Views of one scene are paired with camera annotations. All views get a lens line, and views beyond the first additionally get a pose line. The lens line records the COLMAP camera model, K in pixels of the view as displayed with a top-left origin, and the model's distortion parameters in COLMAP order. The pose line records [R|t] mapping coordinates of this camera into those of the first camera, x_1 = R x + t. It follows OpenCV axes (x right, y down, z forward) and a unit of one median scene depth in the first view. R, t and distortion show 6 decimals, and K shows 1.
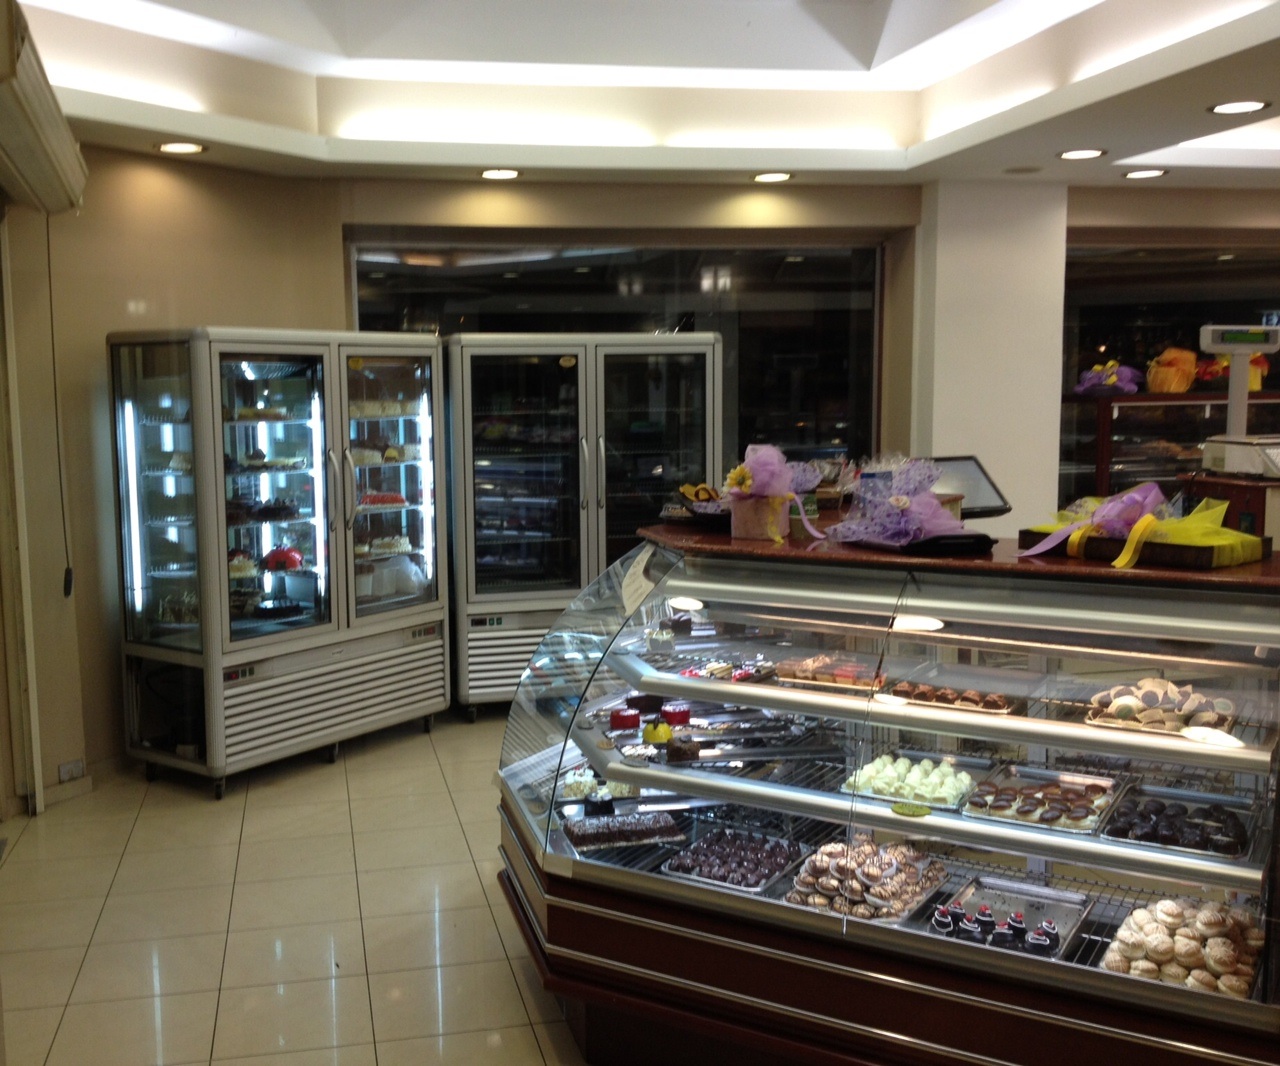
lens RADIAL K [[1377.1, 0, 640.0], [0, 1377.1, 533.0], [0, 0, 1]] dist [-0.001615, -0.016684]
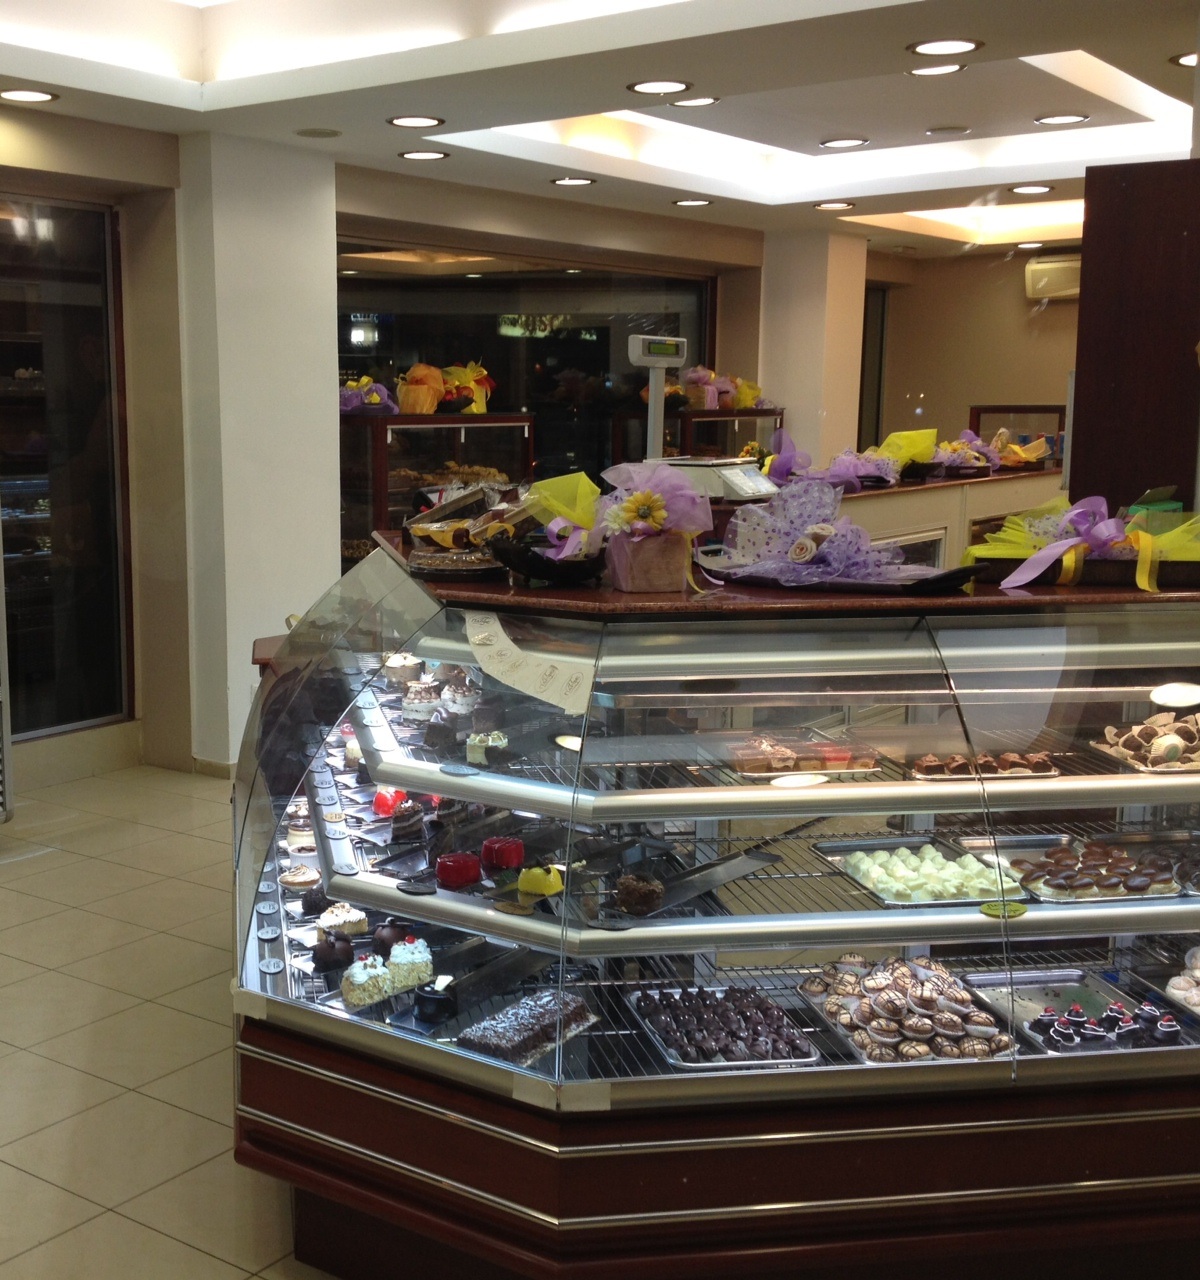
lens RADIAL K [[1587.9, 0, 600.0], [0, 1587.9, 640.0], [0, 0, 1]] dist [-0.002867, 0.072158]
pose [[0.757127, -0.081686, 0.648141, -0.525869], [0.060318, 0.996655, 0.055148, -0.019566], [-0.650477, -0.002659, 0.759521, 0.411934]]
